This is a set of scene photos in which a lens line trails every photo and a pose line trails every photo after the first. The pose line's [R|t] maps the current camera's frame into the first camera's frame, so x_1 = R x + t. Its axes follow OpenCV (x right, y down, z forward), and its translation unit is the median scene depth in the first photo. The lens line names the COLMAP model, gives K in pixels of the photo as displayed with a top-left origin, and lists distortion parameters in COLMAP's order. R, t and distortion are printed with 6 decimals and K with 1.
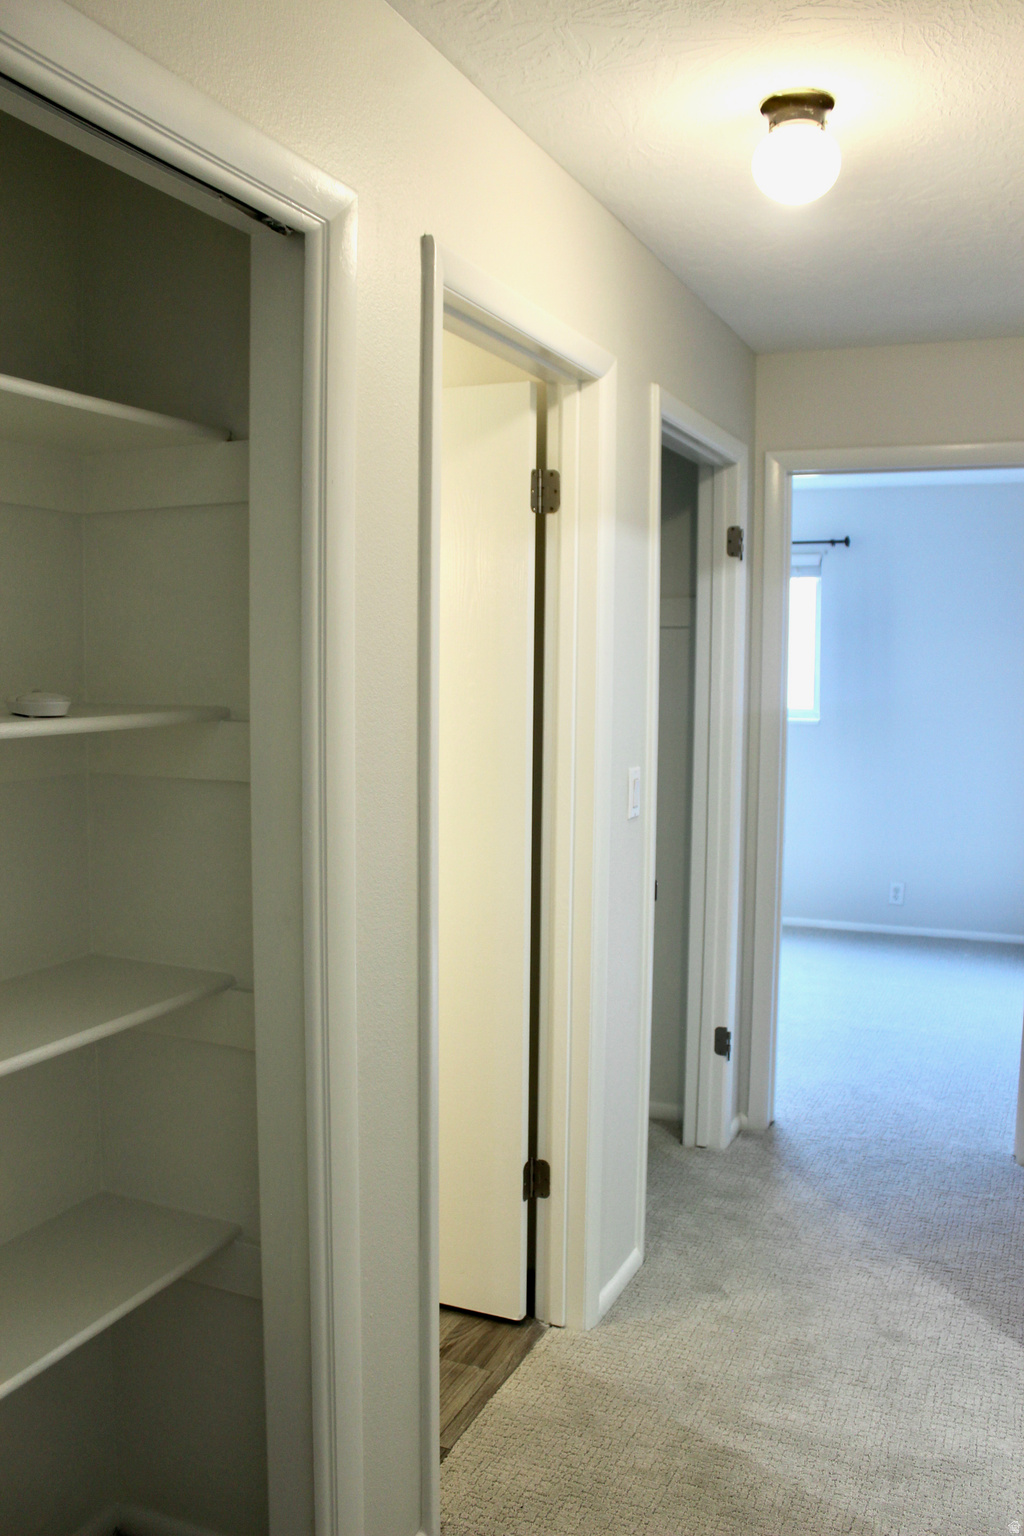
lens RADIAL K [[1290.0, 0, 512.0], [0, 1290.0, 768.0], [0, 0, 1]] dist [-0.157885, 0.145494]
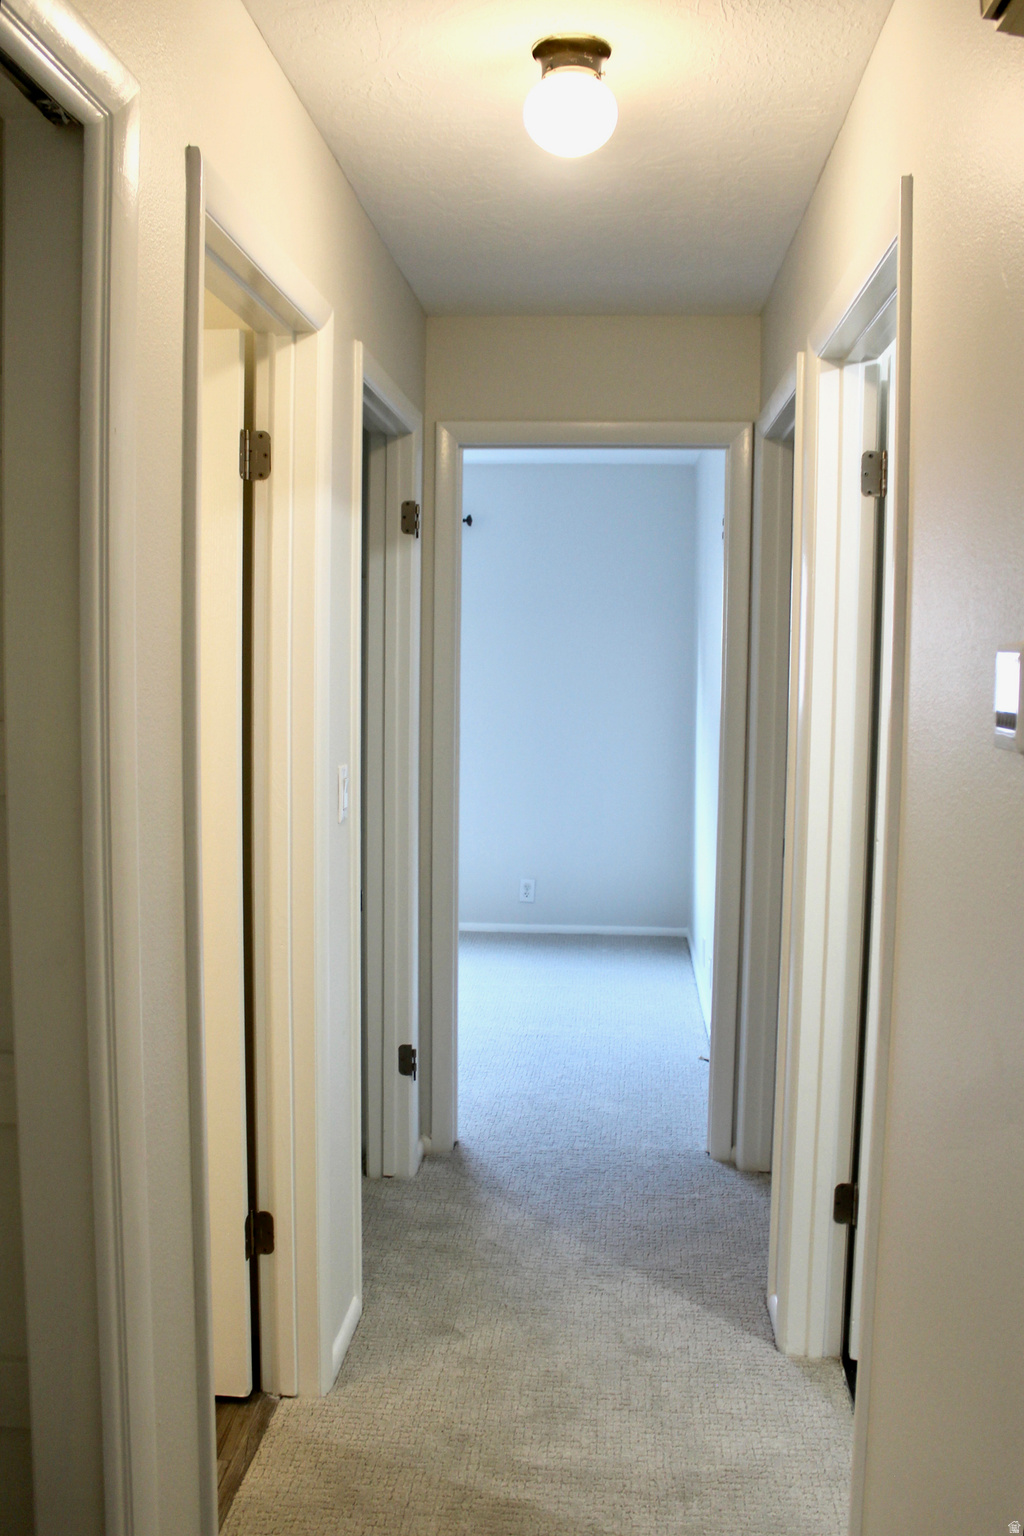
lens RADIAL K [[1389.6, 0, 512.0], [0, 1389.6, 768.0], [0, 0, 1]] dist [-0.154207, 0.146551]
pose [[0.943586, -0.024479, 0.330222, -0.119640], [0.023179, 0.999700, 0.007874, -0.003806], [-0.330316, 0.000225, 0.943871, 0.047930]]
